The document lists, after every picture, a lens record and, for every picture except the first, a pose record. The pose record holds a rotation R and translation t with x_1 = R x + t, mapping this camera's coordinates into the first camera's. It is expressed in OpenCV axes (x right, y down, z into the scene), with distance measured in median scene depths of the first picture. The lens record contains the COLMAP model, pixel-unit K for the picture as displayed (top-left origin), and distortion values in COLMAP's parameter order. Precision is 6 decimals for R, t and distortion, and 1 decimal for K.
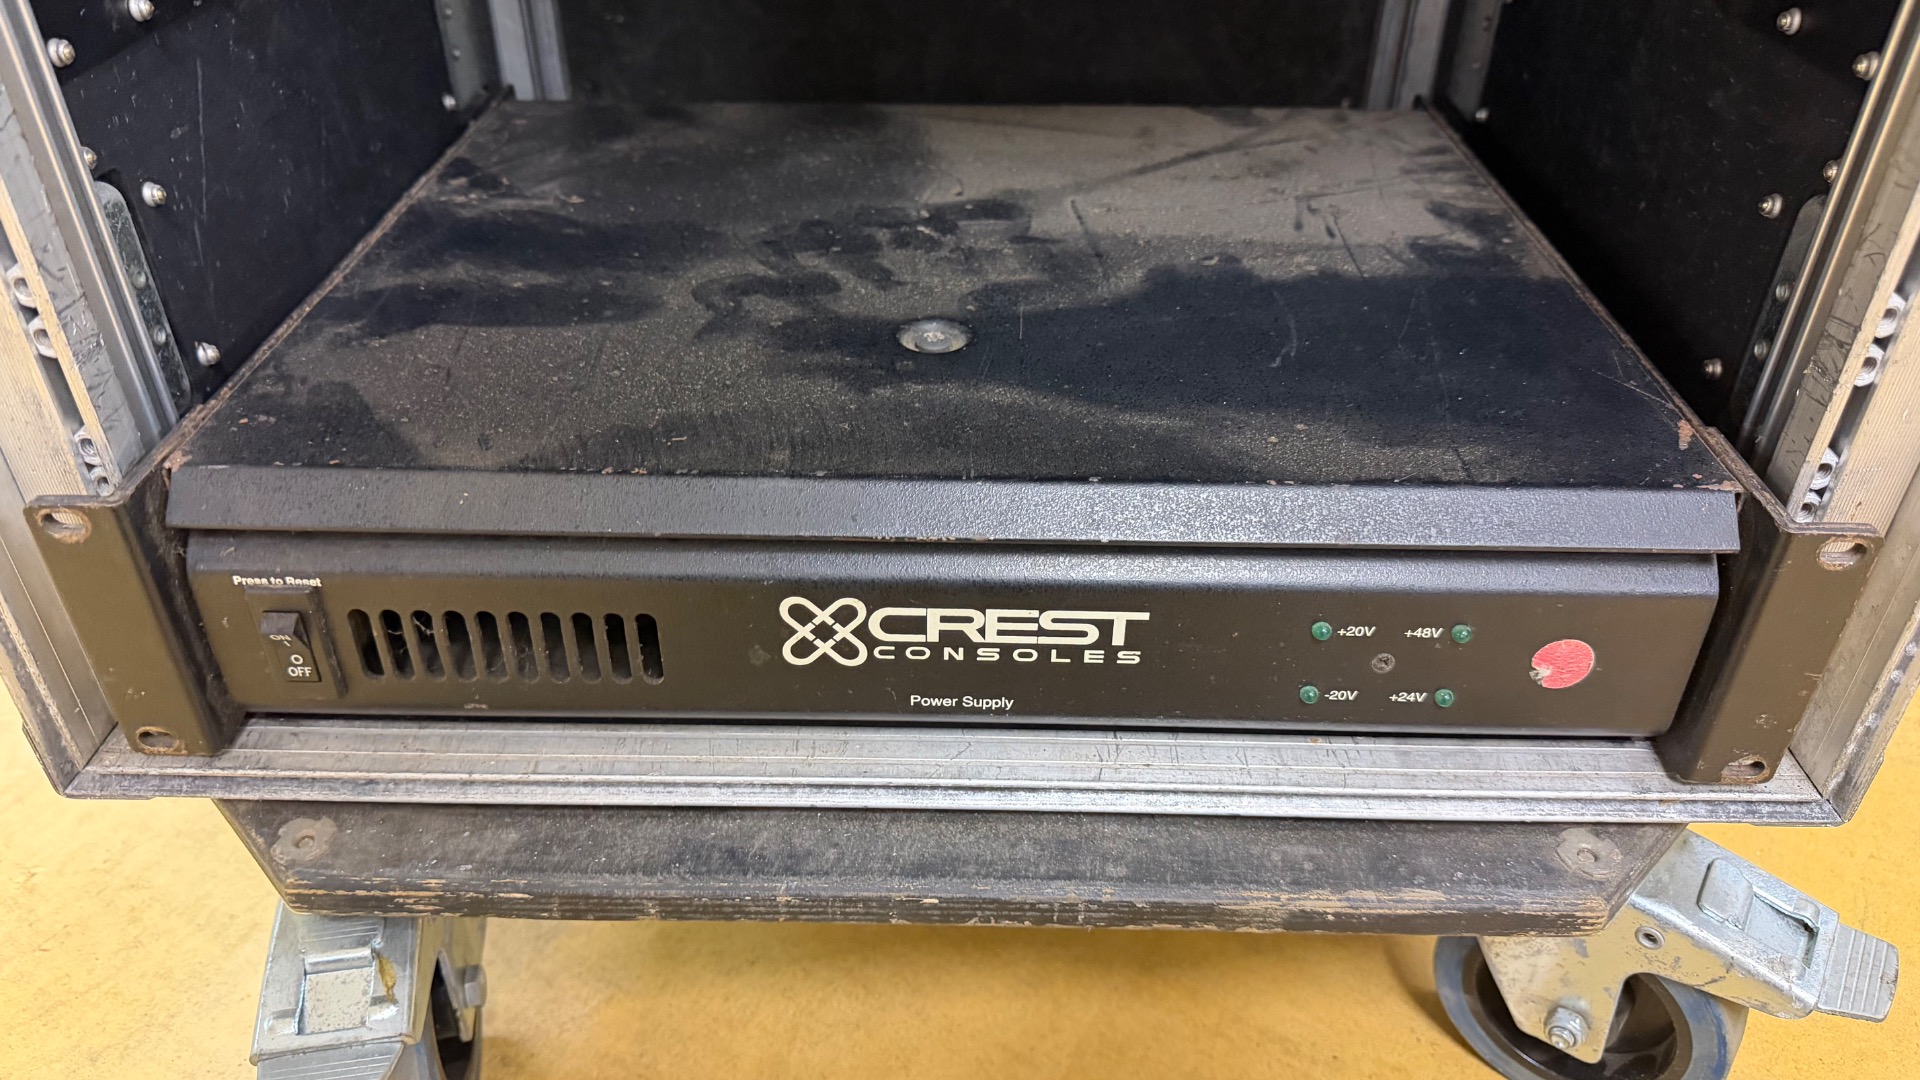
lens RADIAL K [[1356.9, 0, 940.0], [0, 1356.9, 359.5], [0, 0, 1]] dist [0.073952, -0.038932]
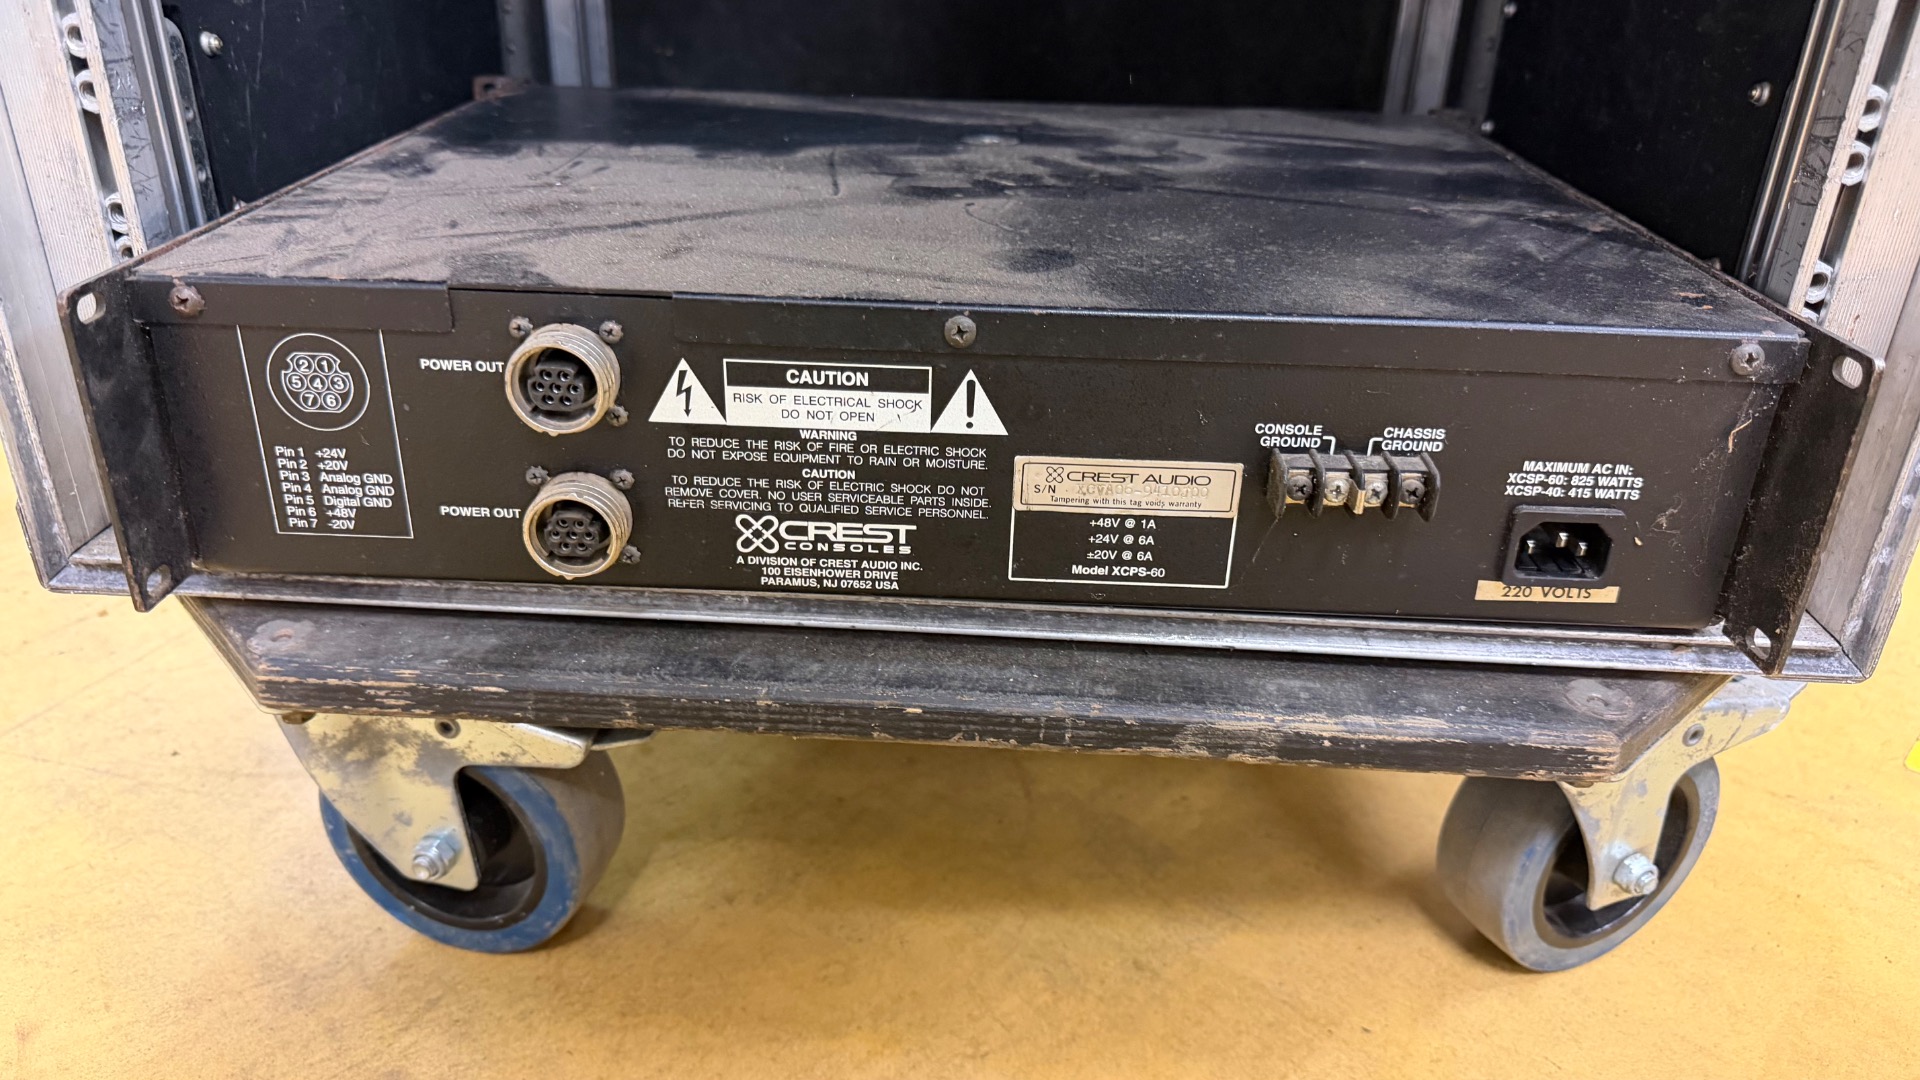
lens RADIAL K [[1356.9, 0, 962.5], [0, 1356.9, 542.3], [0, 0, 1]] dist [0.073952, -0.038932]
pose [[0.999115, 0.035731, -0.022179, 0.044538], [-0.038975, 0.984816, -0.169170, 0.436712], [0.015797, 0.169885, 0.985337, 0.030909]]
